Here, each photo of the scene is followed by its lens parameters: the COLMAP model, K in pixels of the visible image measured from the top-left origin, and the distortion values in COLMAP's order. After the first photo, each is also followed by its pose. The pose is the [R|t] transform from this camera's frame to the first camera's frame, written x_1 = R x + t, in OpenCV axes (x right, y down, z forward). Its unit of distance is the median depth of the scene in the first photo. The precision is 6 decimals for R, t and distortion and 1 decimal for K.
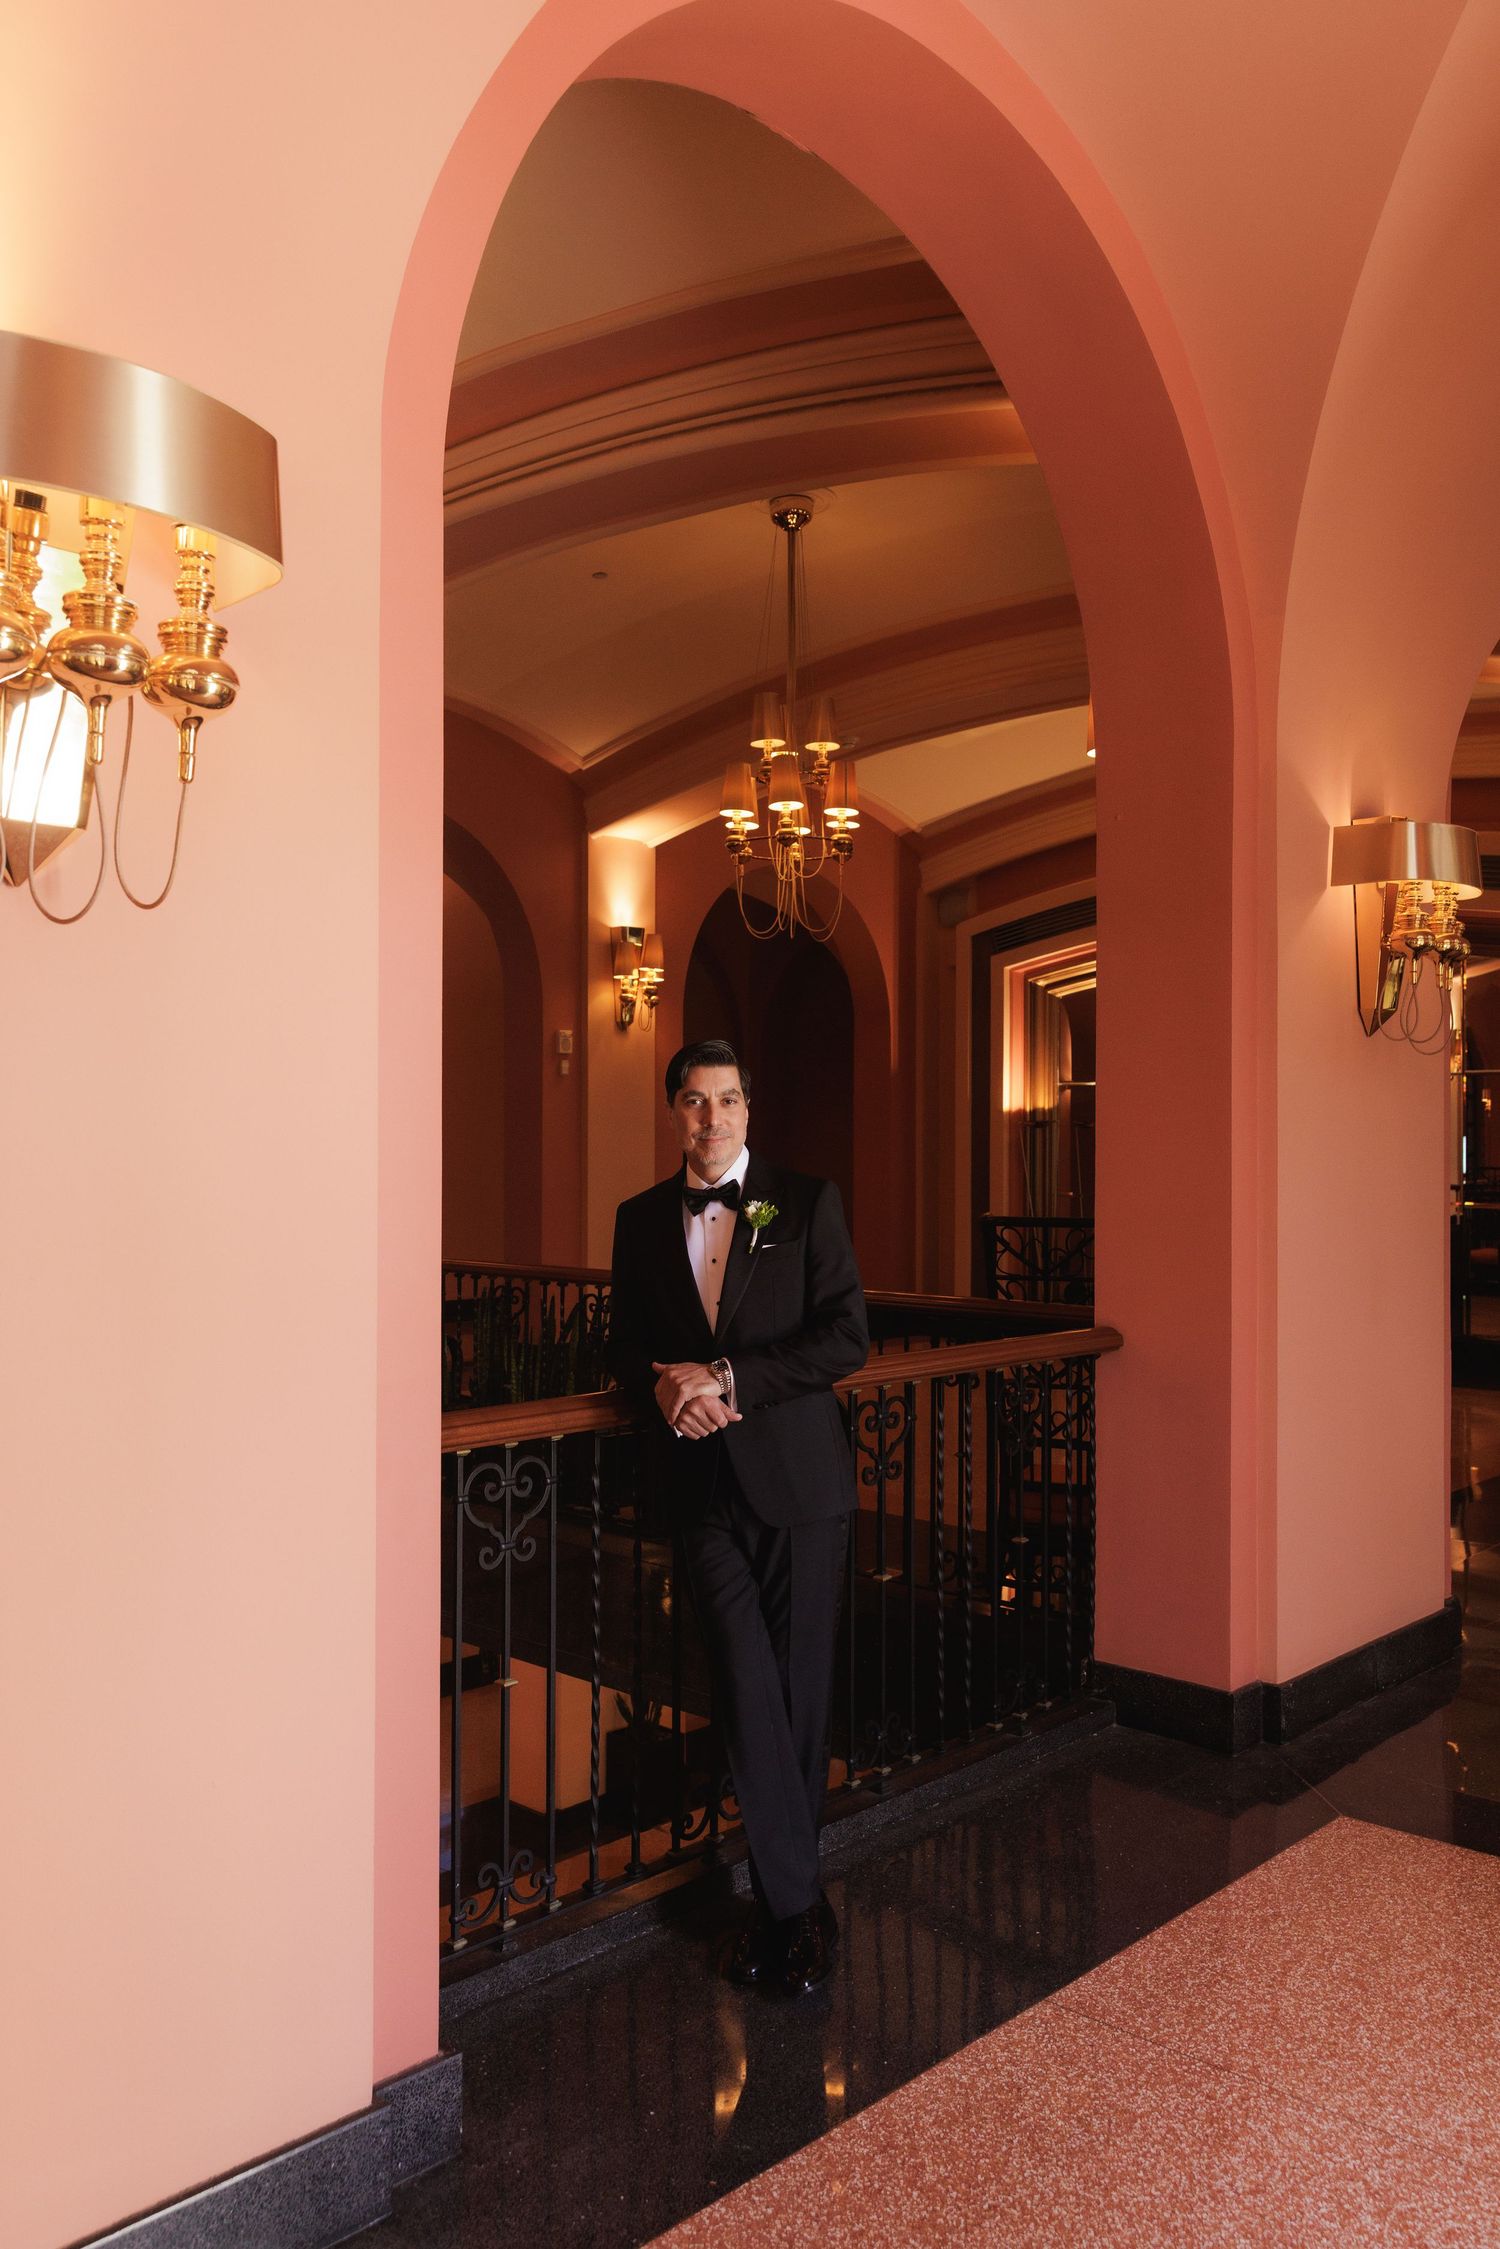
lens RADIAL K [[1828.6, 0, 750.0], [0, 1828.6, 1124.5], [0, 0, 1]] dist [0.000360, -0.000033]
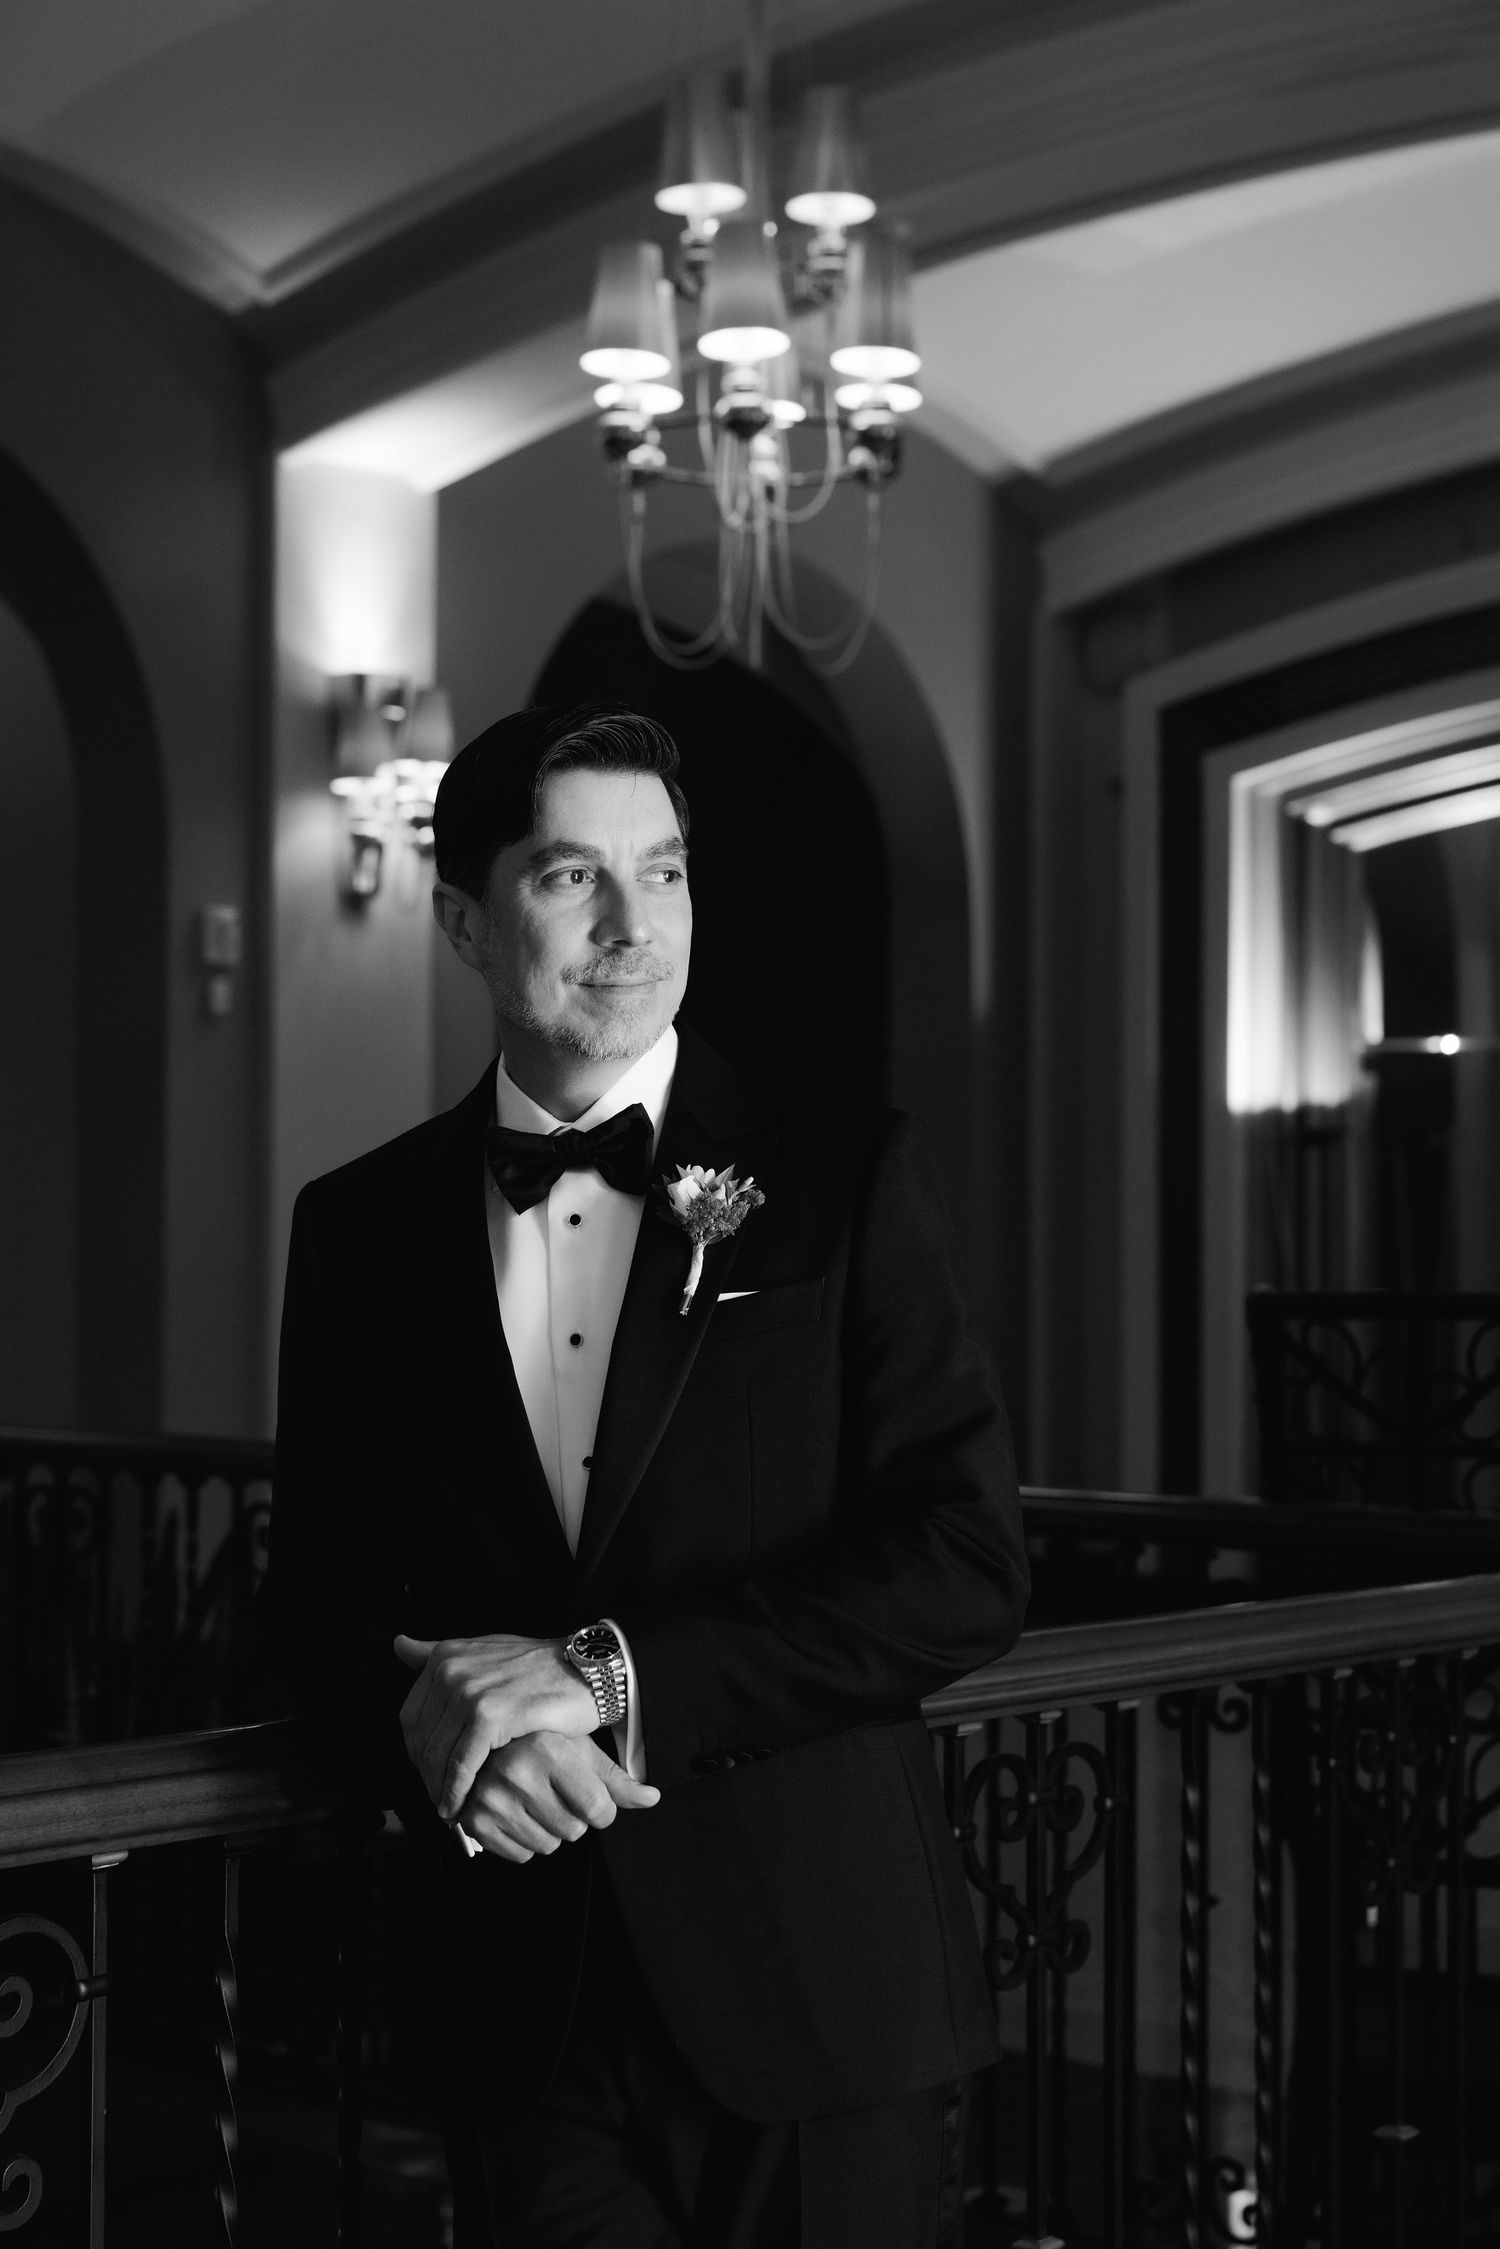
lens RADIAL K [[3916.1, 0, 750.0], [0, 3916.1, 1124.5], [0, 0, 1]] dist [0.034297, 0.125304]
pose [[0.999623, 0.002245, 0.027379, -0.003207], [-0.001782, 0.999855, -0.016943, 0.020159], [-0.027413, 0.016887, 0.999482, 0.114372]]
